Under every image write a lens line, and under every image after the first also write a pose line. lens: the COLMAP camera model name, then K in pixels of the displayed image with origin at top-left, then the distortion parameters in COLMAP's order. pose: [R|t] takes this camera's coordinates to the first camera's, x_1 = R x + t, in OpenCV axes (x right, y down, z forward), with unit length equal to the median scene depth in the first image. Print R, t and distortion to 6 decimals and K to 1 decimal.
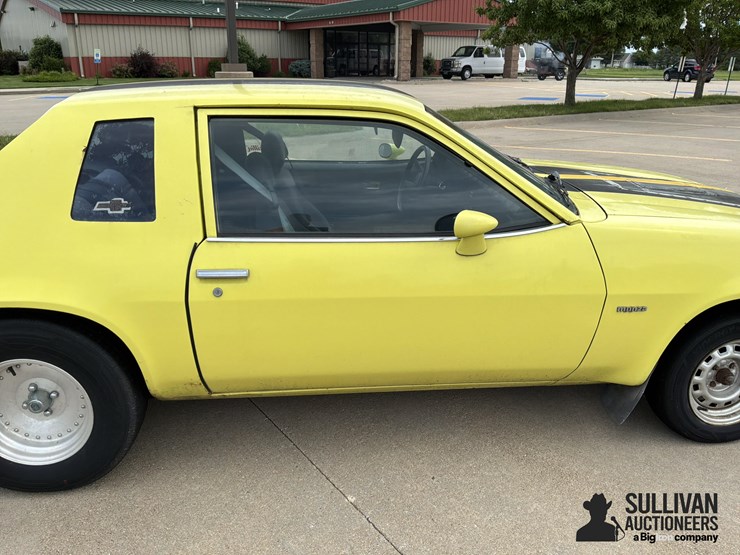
lens RADIAL K [[618.7, 0, 368.6], [0, 618.7, 279.5], [0, 0, 1]] dist [0.088956, -0.175263]
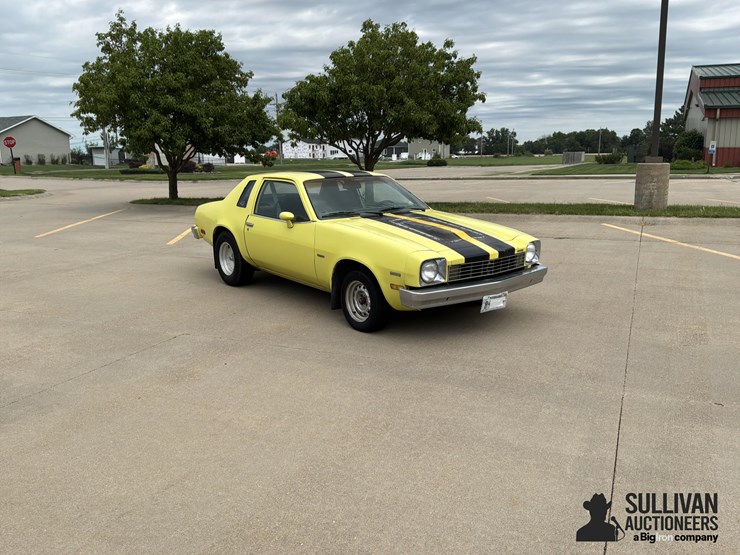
lens RADIAL K [[618.7, 0, 368.6], [0, 618.7, 279.5], [0, 0, 1]] dist [0.088956, -0.175263]
pose [[0.517523, 0.159780, -0.840619, 0.201119], [-0.268839, 0.963025, 0.017537, 0.003257], [0.812339, 0.216916, 0.541343, -0.017293]]
